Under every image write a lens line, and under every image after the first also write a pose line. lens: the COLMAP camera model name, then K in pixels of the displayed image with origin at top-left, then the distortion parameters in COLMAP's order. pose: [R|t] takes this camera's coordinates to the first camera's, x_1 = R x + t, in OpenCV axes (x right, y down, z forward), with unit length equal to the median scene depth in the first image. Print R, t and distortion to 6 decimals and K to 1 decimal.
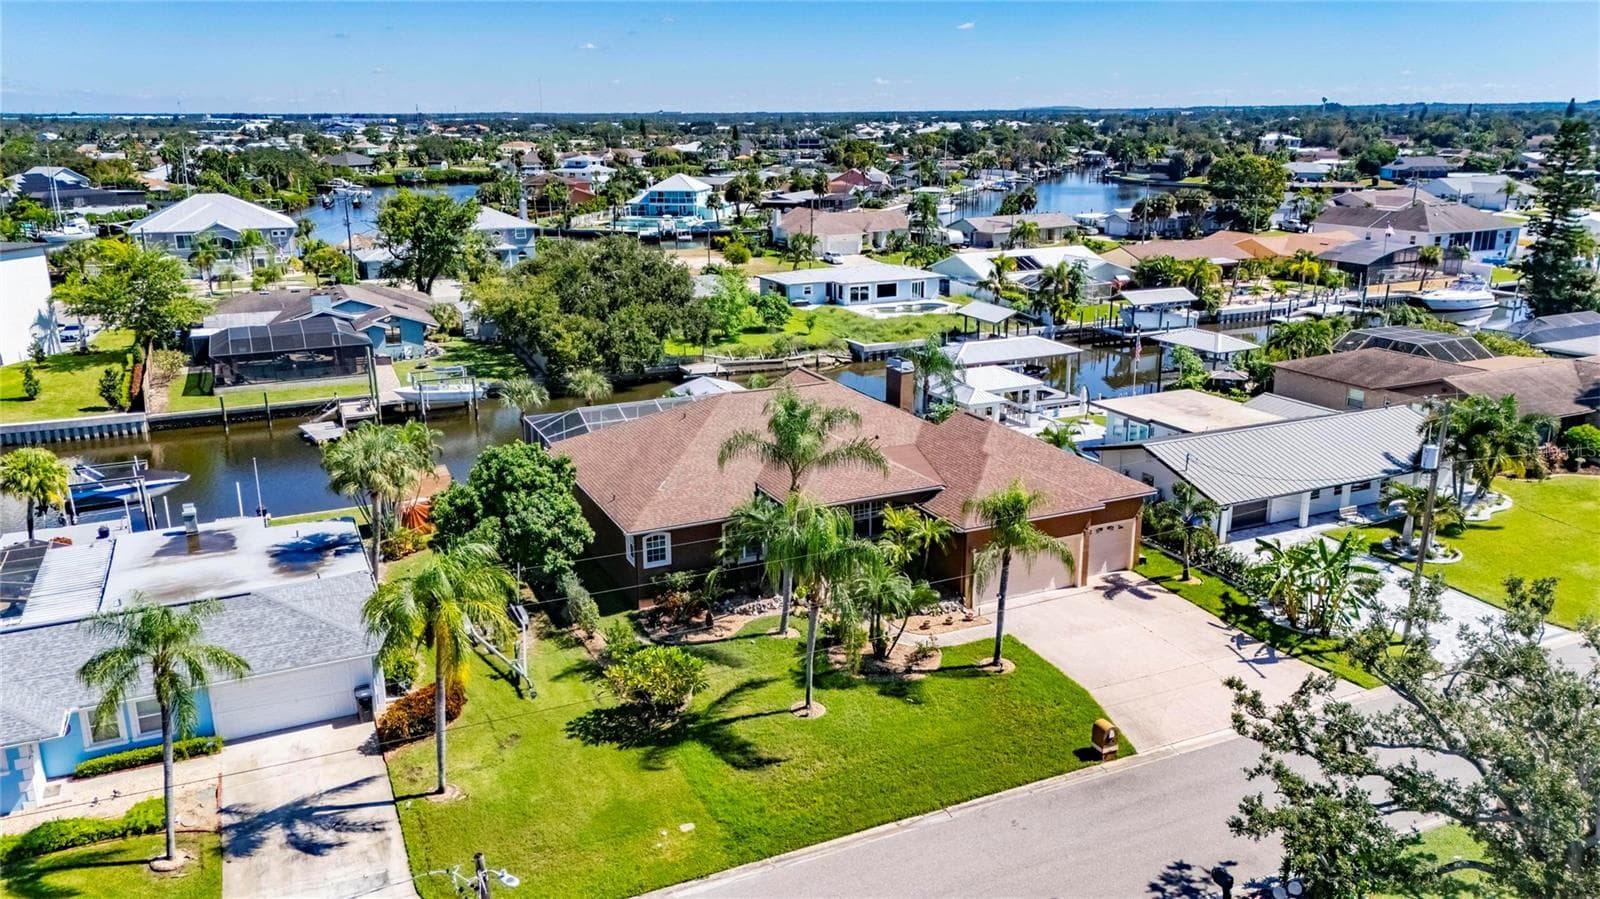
lens RADIAL K [[1176.4, 0, 798.6], [0, 1176.4, 439.9], [0, 0, 1]] dist [0.063098, -0.057717]
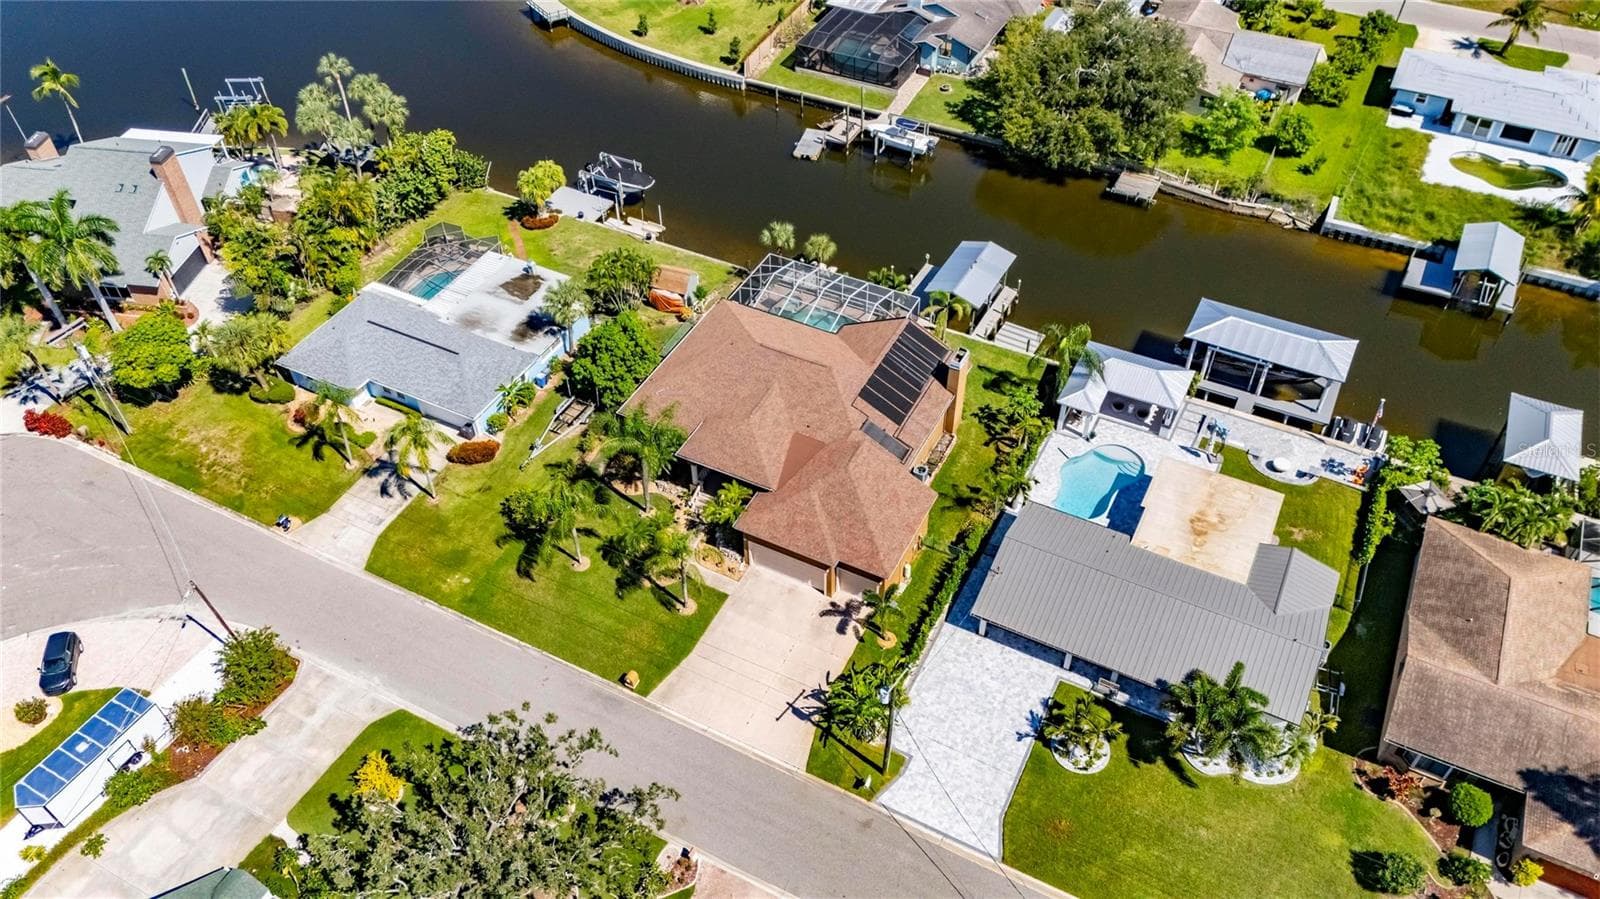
lens RADIAL K [[1176.4, 0, 798.2], [0, 1176.4, 441.5], [0, 0, 1]] dist [0.063098, -0.057717]
pose [[0.607851, 0.555472, -0.567423, 0.969120], [-0.201071, 0.798977, 0.566751, -0.871797], [0.768172, -0.230408, 0.597348, 0.161590]]
